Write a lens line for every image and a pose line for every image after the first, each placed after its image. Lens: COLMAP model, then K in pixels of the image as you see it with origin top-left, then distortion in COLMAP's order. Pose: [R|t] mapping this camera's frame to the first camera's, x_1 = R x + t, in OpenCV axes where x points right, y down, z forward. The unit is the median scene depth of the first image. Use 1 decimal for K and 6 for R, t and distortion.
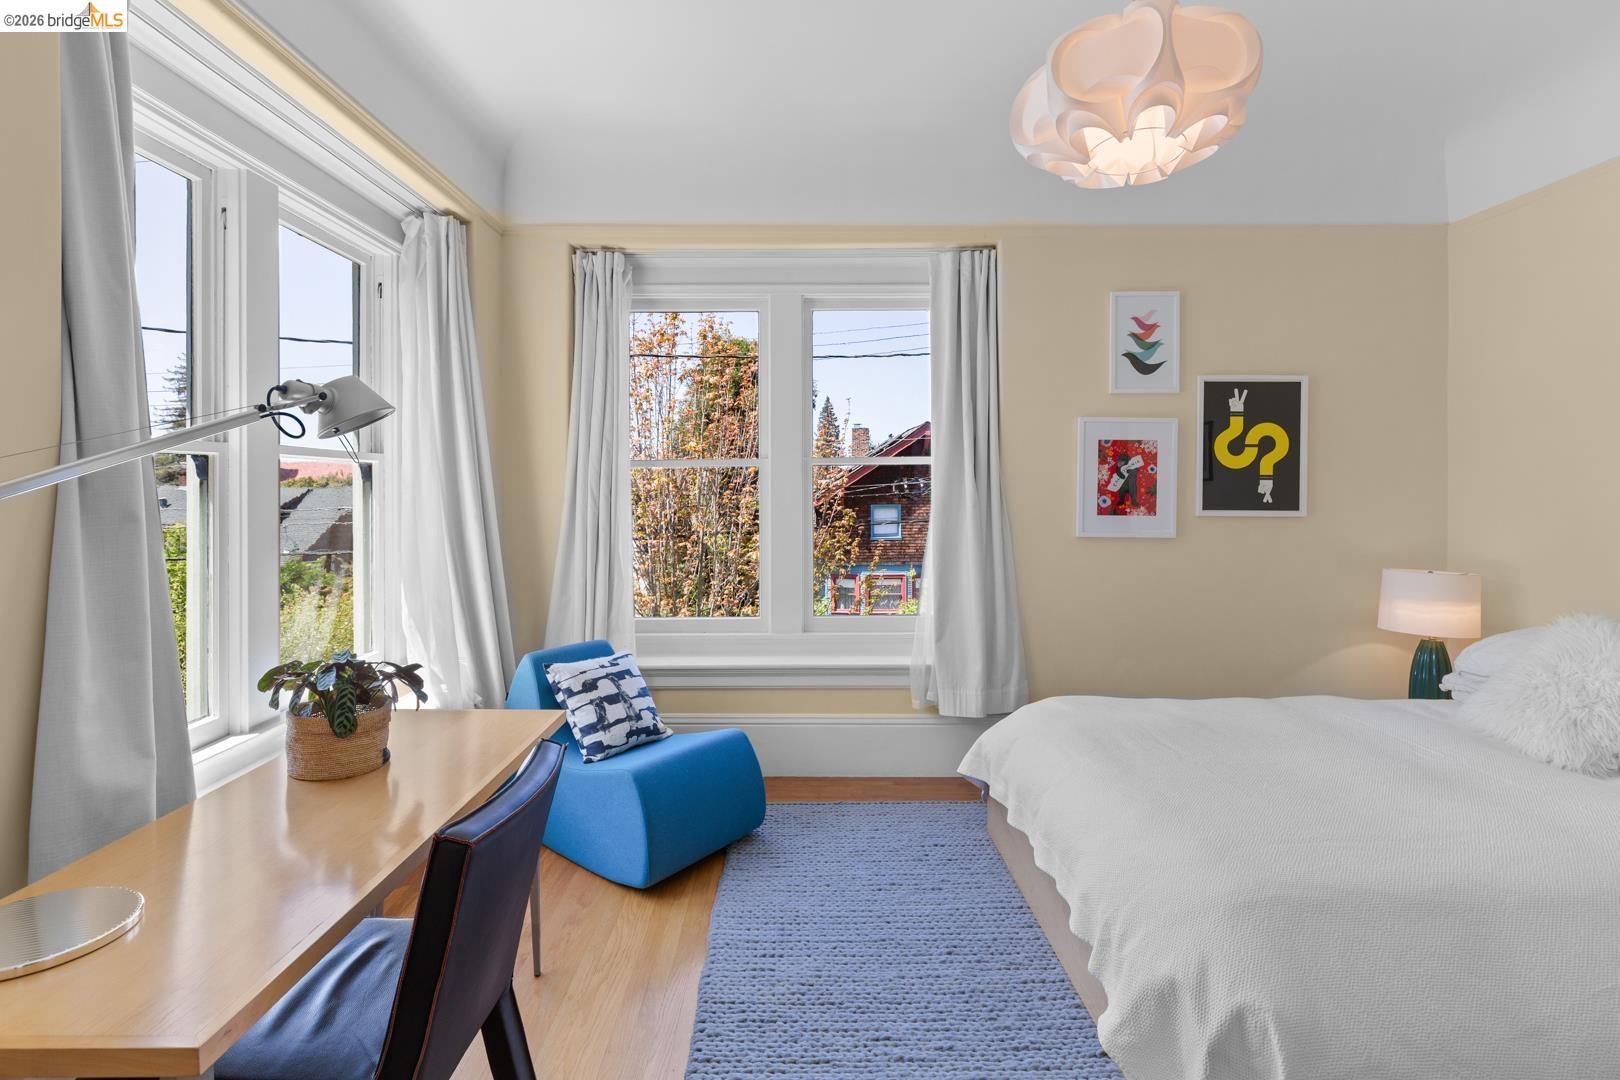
lens RADIAL K [[859.9, 0, 808.5], [0, 859.9, 491.7], [0, 0, 1]] dist [0.001151, 0.000775]
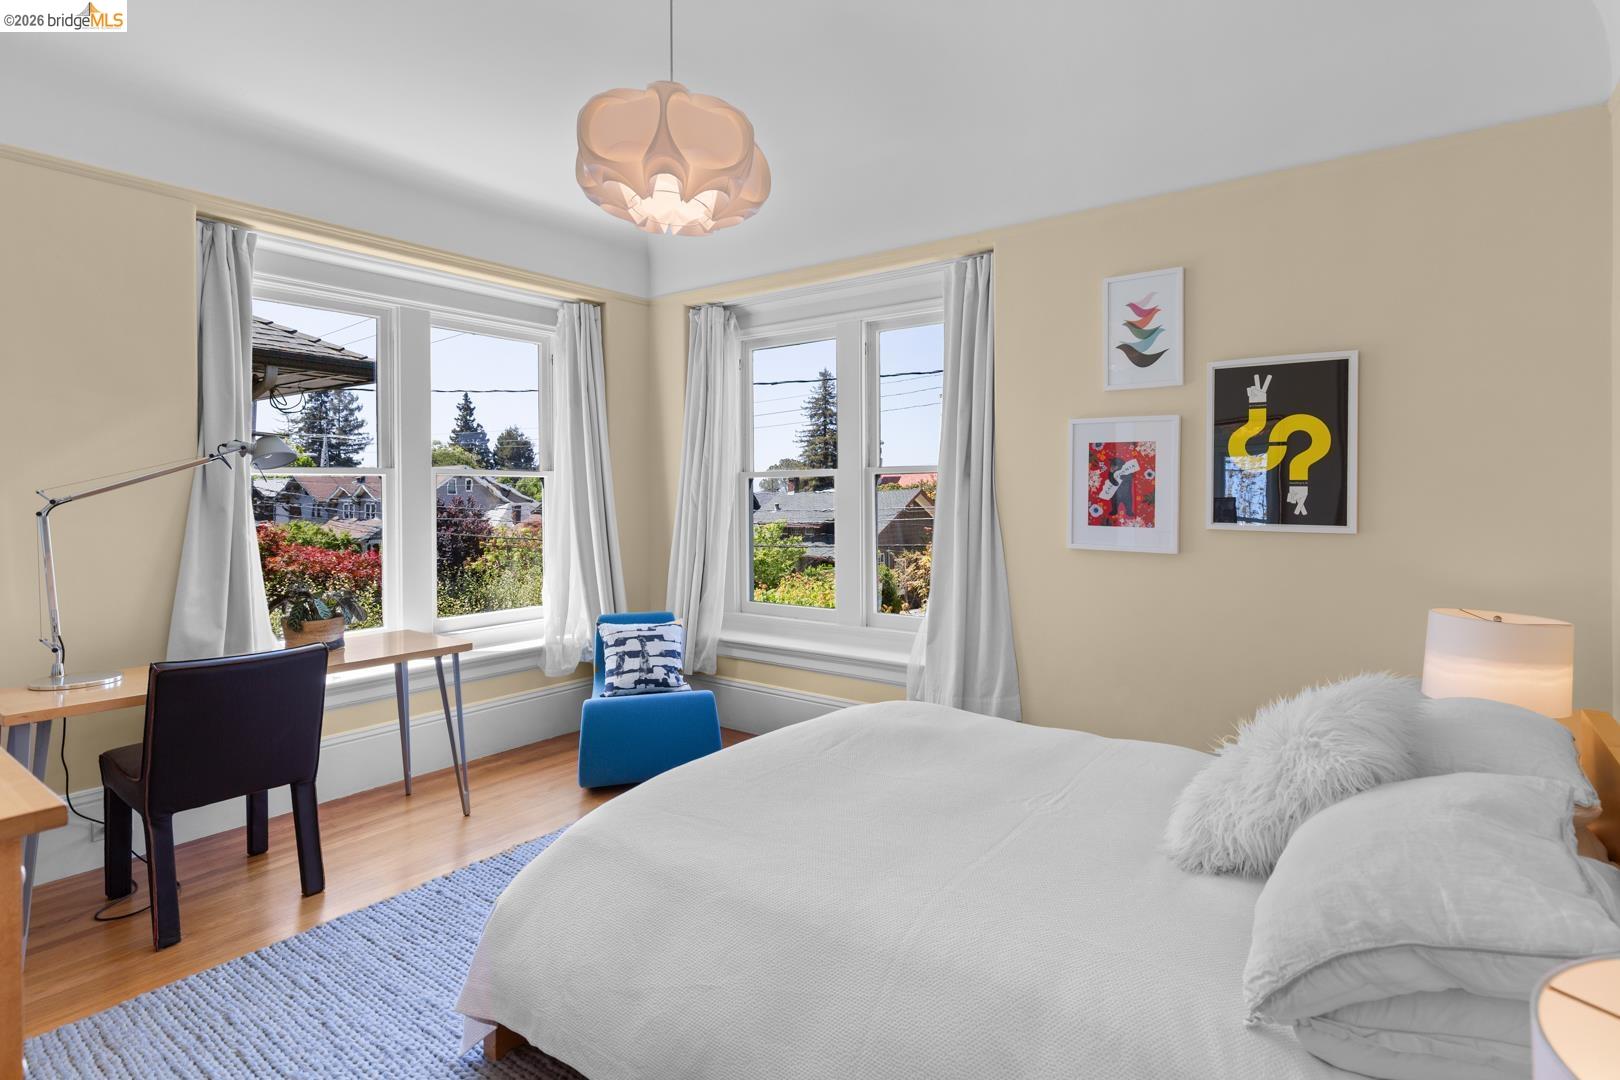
lens RADIAL K [[841.0, 0, 810.6], [0, 841.0, 498.6], [0, 0, 1]] dist [0.000526, 0.000179]
pose [[0.798046, 0.004784, -0.602577, 0.640298], [-0.003290, 0.999988, 0.003583, -0.003509], [0.602587, -0.000877, 0.798053, 0.107980]]
